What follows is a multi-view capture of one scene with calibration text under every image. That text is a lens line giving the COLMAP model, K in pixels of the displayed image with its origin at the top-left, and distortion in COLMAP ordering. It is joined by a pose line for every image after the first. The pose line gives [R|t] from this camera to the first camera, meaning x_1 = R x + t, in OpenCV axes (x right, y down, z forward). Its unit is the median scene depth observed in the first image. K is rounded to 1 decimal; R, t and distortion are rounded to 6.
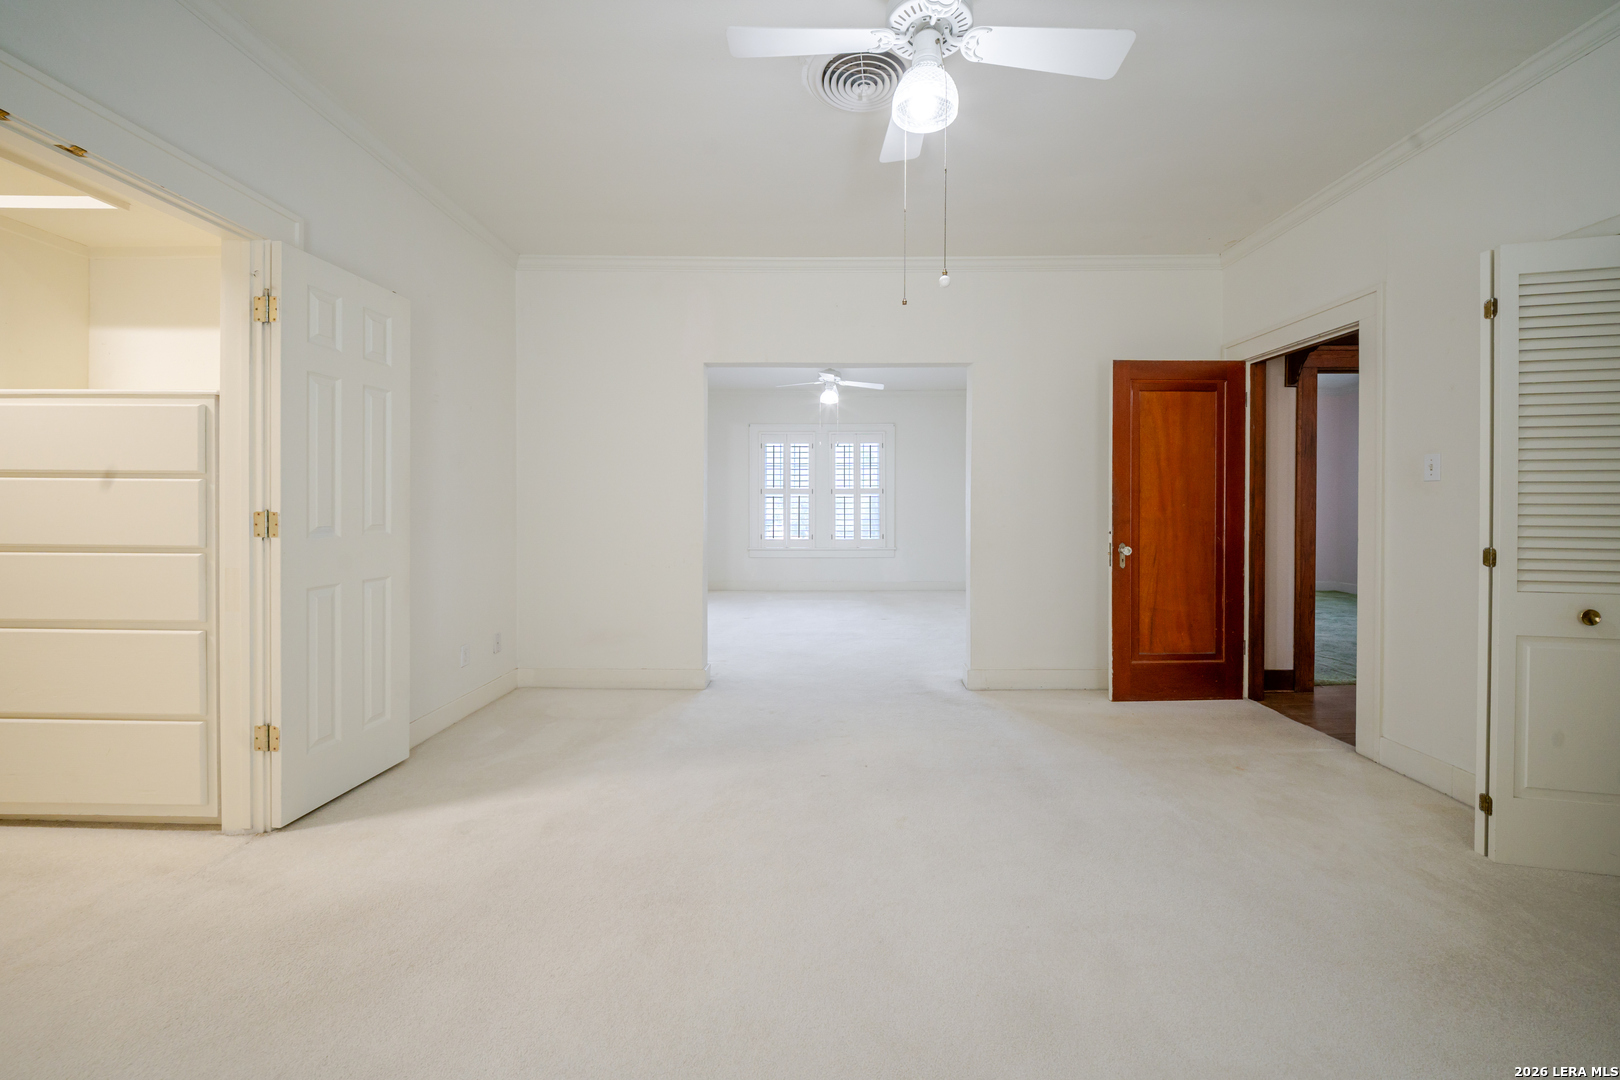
lens RADIAL K [[589.9, 0, 796.8], [0, 589.9, 539.1], [0, 0, 1]] dist [0.010849, -0.003768]
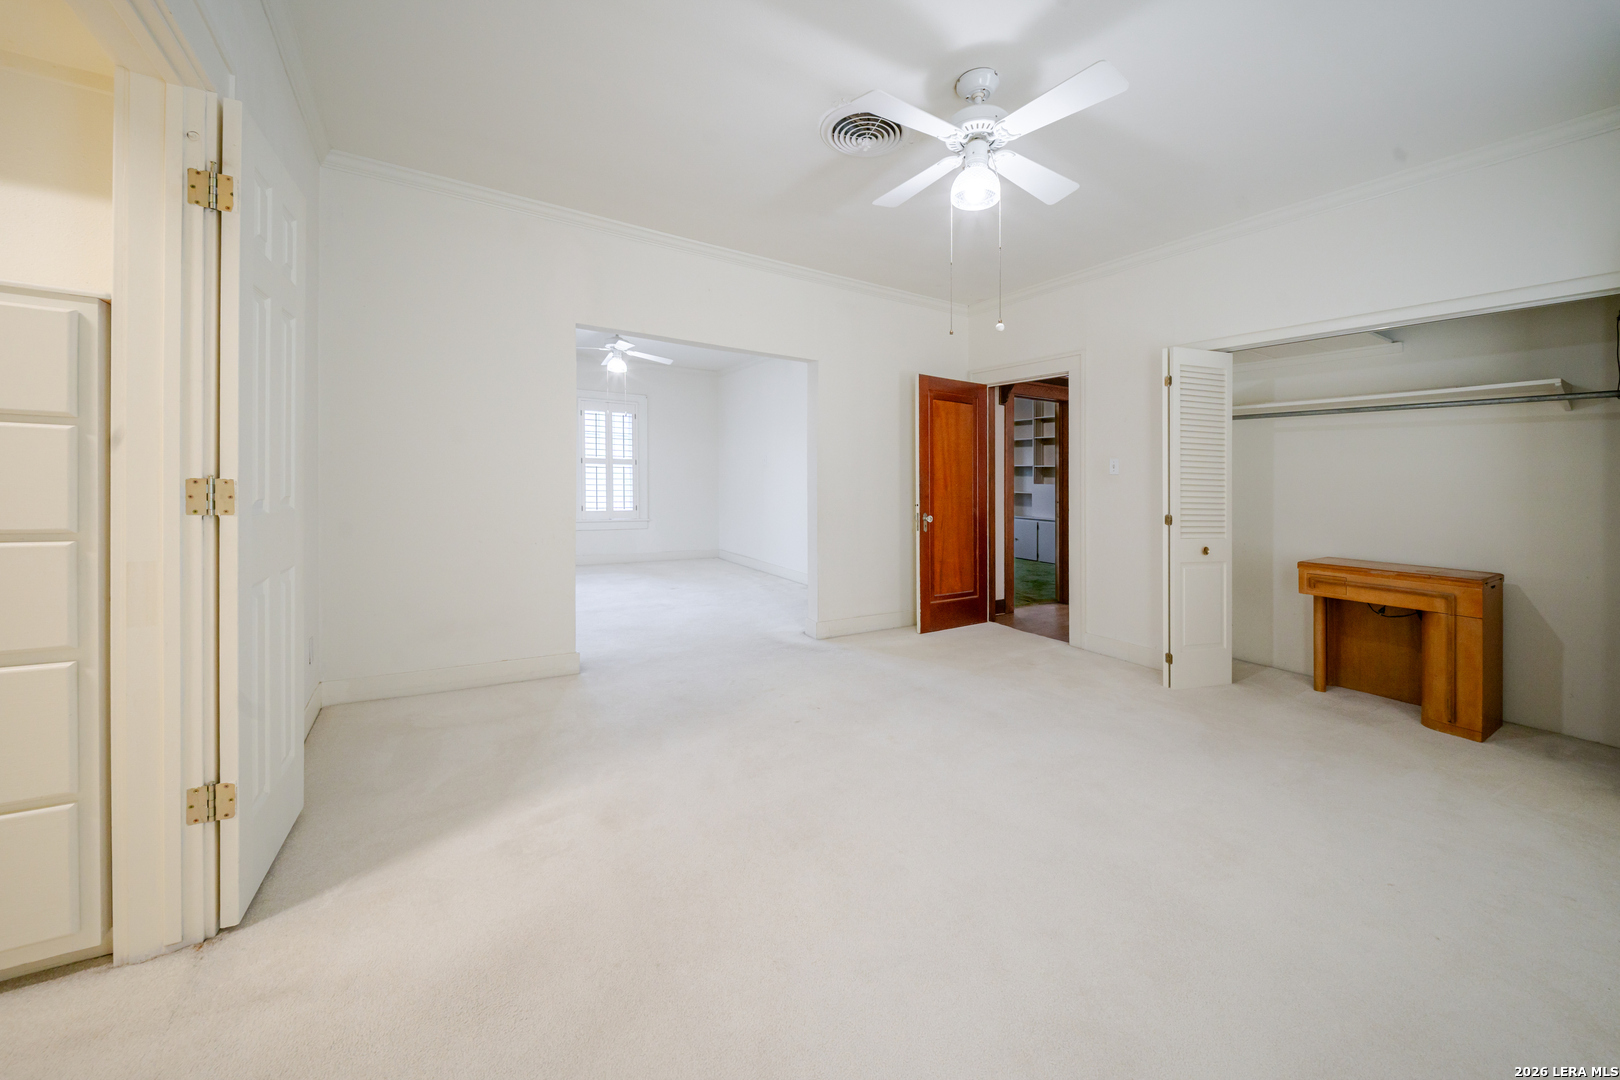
lens RADIAL K [[589.9, 0, 785.1], [0, 589.9, 502.9], [0, 0, 1]] dist [0.010849, -0.003768]
pose [[0.859318, 0.001009, 0.511441, -0.386862], [0.004376, 0.999947, -0.009324, -0.004507], [-0.511424, 0.010250, 0.859268, 0.029845]]
